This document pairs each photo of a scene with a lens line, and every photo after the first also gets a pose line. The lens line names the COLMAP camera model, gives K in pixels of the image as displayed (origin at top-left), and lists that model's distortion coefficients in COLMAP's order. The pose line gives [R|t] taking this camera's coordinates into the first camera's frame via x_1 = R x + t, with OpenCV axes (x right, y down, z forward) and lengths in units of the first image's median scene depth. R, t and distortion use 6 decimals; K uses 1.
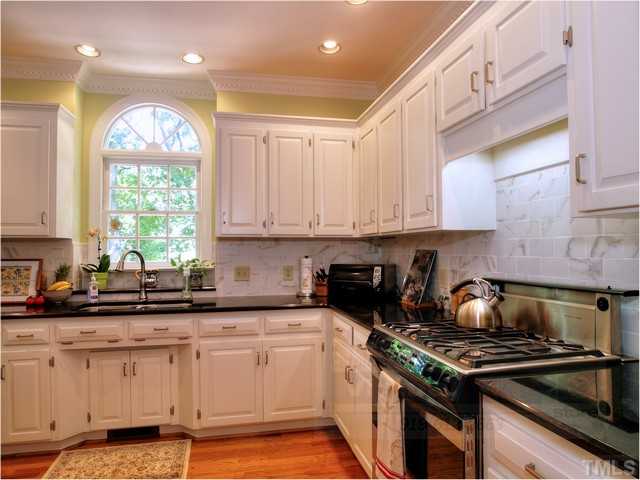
lens RADIAL K [[402.5, 0, 320.0], [0, 402.5, 240.0], [0, 0, 1]] dist [-0.028005, -0.000292]
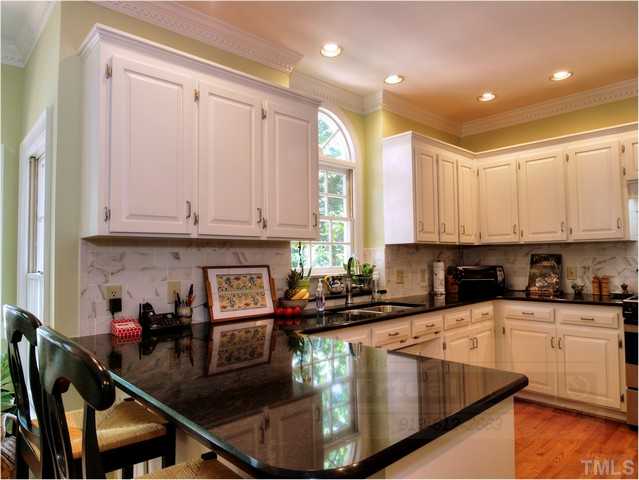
lens RADIAL K [[412.5, 0, 308.2], [0, 412.5, 240.2], [0, 0, 1]] dist [-0.035790, 0.000301]
pose [[0.863145, 0.017804, 0.504643, -1.066267], [-0.006587, 0.999690, -0.024002, 0.013180], [-0.504914, 0.017393, 0.862994, 0.155786]]
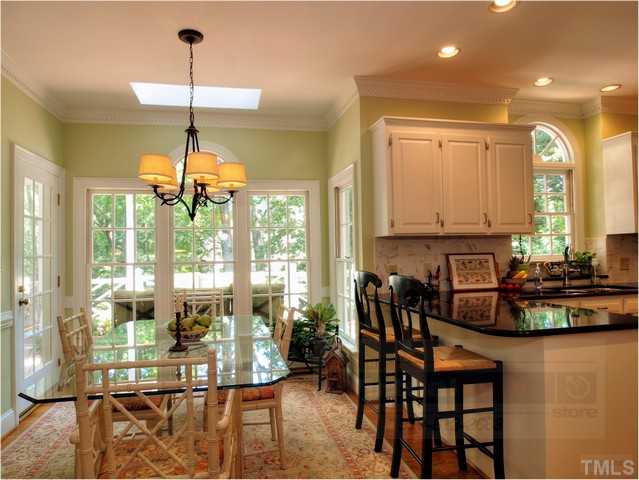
lens RADIAL K [[412.5, 0, 308.2], [0, 412.5, 240.2], [0, 0, 1]] dist [-0.035790, 0.000301]
pose [[0.999922, -0.009413, -0.008232, -1.226819], [0.009440, 0.999950, 0.003314, -0.000296], [0.008200, -0.003391, 0.999961, -0.244258]]
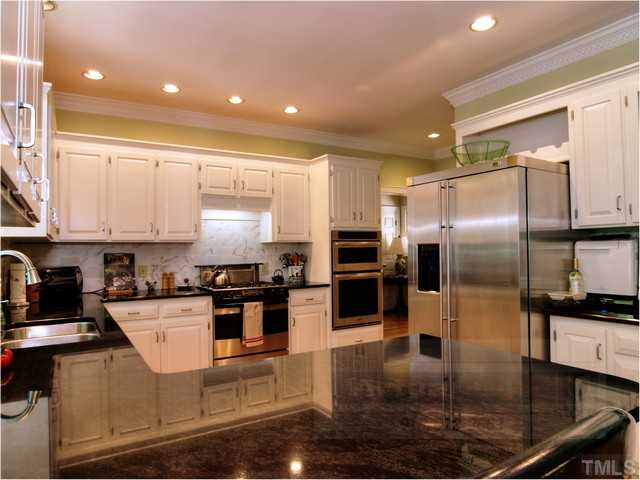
lens RADIAL K [[413.2, 0, 308.7], [0, 413.2, 240.2], [0, 0, 1]] dist [-0.035790, 0.000301]
pose [[-0.321607, 0.035768, 0.946197, -1.184502], [-0.006143, 0.999186, -0.039859, 0.027604], [-0.946853, -0.018632, -0.321126, 0.740401]]
